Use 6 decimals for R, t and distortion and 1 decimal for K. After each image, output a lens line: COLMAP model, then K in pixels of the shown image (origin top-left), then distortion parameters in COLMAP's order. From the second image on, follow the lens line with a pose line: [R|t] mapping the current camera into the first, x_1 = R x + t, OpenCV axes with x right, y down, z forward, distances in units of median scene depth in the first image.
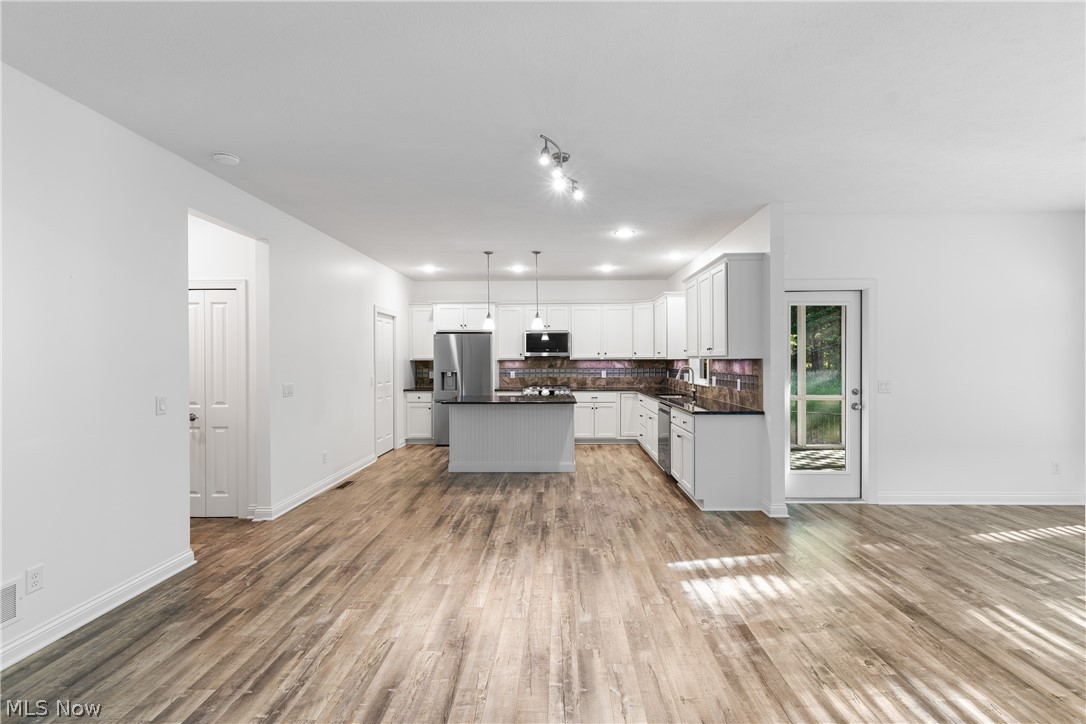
lens RADIAL K [[486.0, 0, 537.8], [0, 486.0, 363.7], [0, 0, 1]] dist [0.002986, -0.000900]
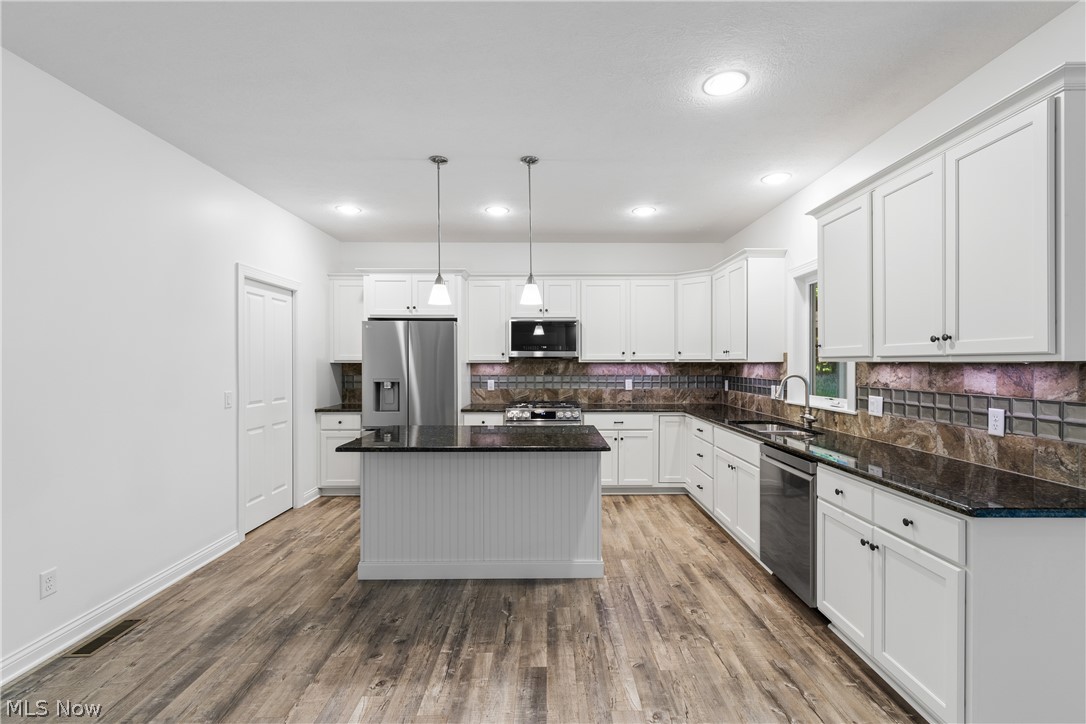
lens RADIAL K [[486.0, 0, 547.4], [0, 486.0, 359.2], [0, 0, 1]] dist [0.002986, -0.000900]
pose [[0.999041, 0.002908, 0.043698, -0.004851], [-0.002267, 0.999889, -0.014701, -0.003100], [-0.043736, 0.014588, 0.998937, 0.375952]]
